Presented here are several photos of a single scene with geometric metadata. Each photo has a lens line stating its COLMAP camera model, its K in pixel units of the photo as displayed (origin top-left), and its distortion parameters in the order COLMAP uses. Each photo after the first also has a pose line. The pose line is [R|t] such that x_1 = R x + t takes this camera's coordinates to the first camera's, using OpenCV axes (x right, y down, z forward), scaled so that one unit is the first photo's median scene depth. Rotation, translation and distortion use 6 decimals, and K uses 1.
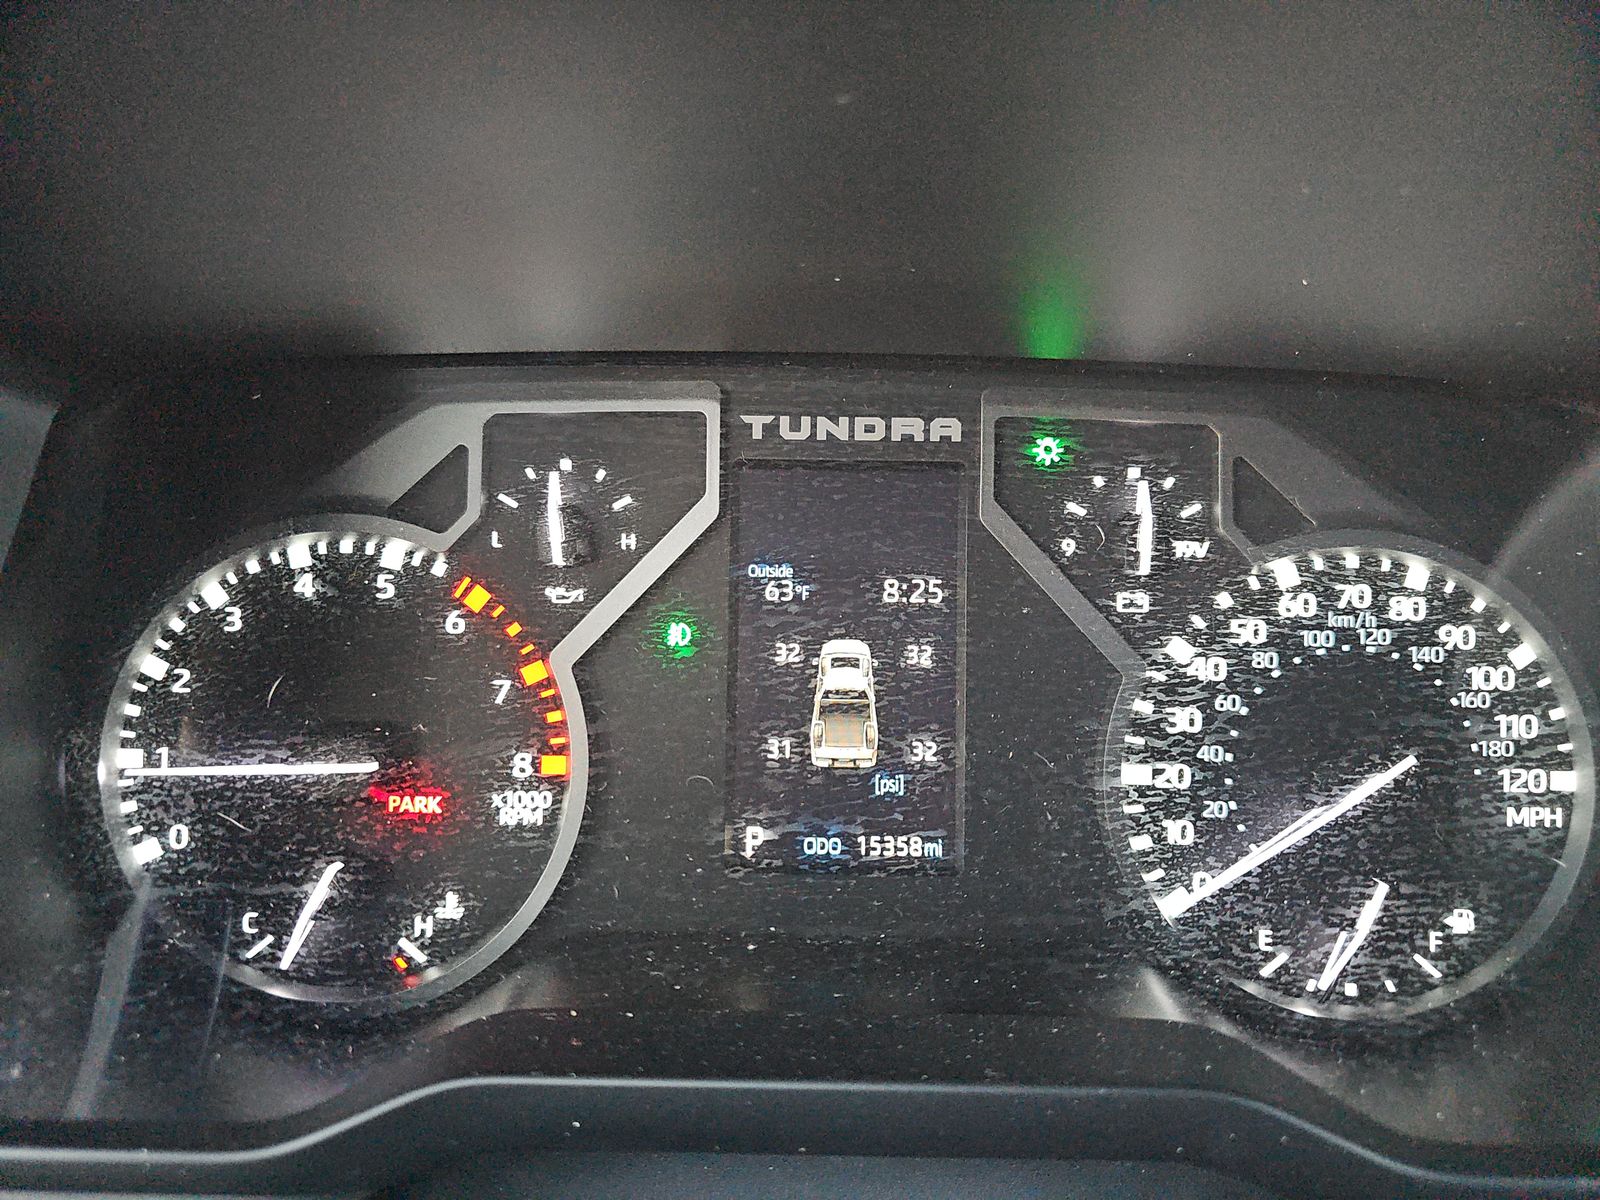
lens RADIAL K [[1036.9, 0, 800.3], [0, 1036.9, 601.3], [0, 0, 1]] dist [0.008244, 0.001280]
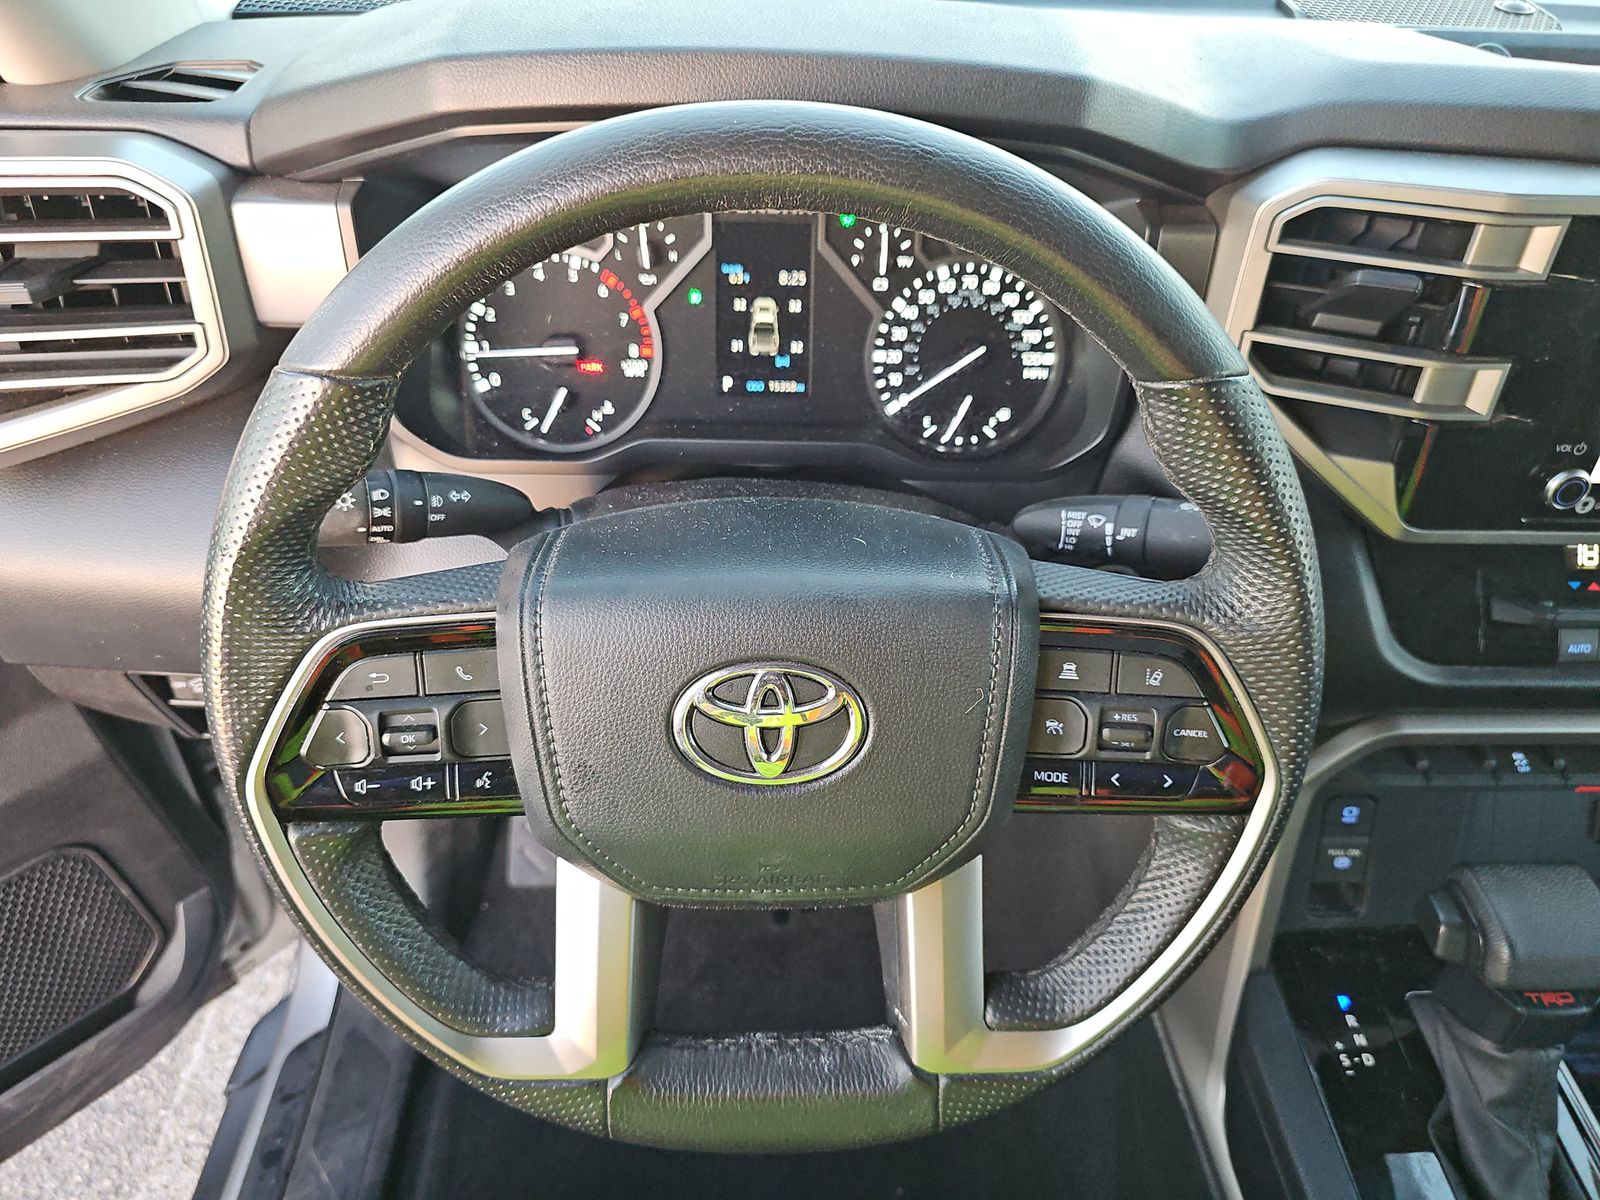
lens RADIAL K [[1036.9, 0, 805.3], [0, 1036.9, 602.0], [0, 0, 1]] dist [0.008244, 0.001280]
pose [[0.999069, -0.006043, 0.042715, 0.033098], [-0.007371, 0.951669, 0.307038, -0.036884], [-0.042506, -0.307067, 0.950738, -1.556232]]
